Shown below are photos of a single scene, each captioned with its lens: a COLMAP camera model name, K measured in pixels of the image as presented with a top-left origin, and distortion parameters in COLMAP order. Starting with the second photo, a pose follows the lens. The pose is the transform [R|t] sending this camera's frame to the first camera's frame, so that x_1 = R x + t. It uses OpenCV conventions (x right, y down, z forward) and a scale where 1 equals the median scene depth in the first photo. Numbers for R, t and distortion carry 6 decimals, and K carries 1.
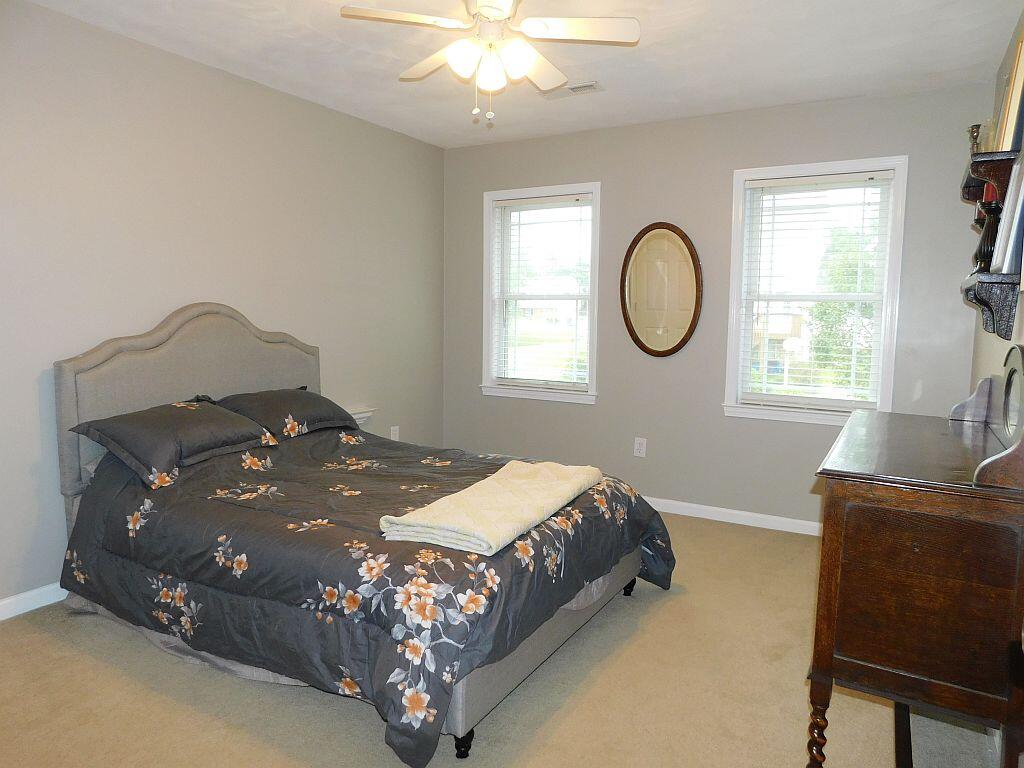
lens RADIAL K [[677.7, 0, 507.4], [0, 677.7, 384.3], [0, 0, 1]] dist [-0.060053, 0.045052]
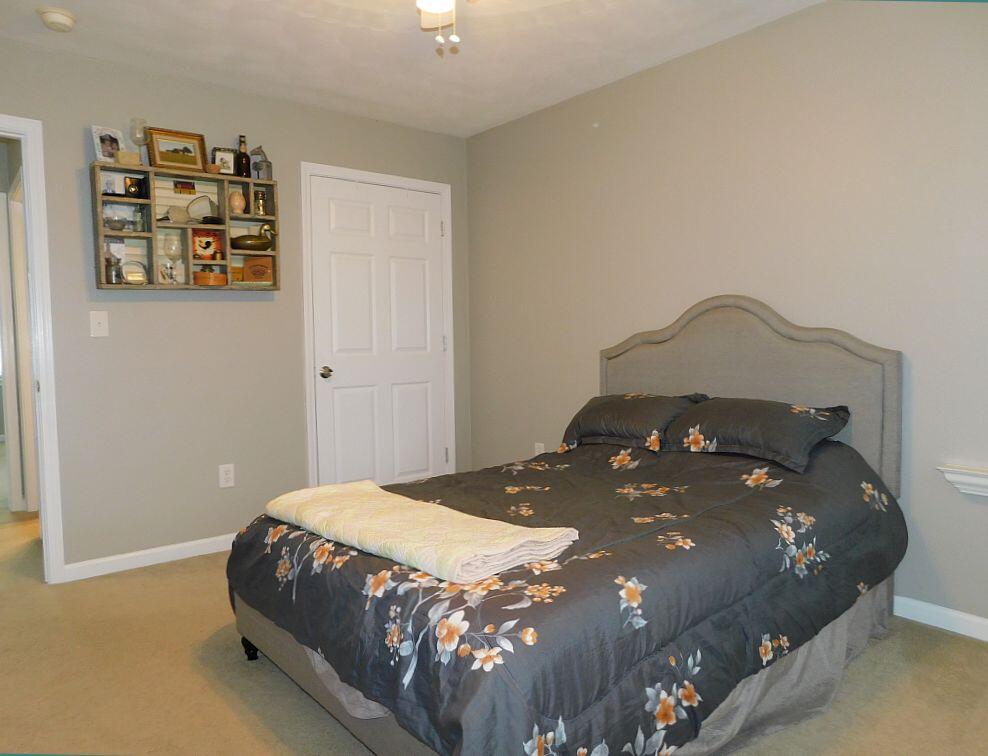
lens RADIAL K [[684.3, 0, 462.2], [0, 684.3, 376.2], [0, 0, 1]] dist [-0.010260, -0.003399]
pose [[-0.346197, 0.056492, -0.936459, 0.585164], [-0.084203, 0.992286, 0.090989, -0.068804], [0.934376, 0.110353, -0.338769, 1.061651]]
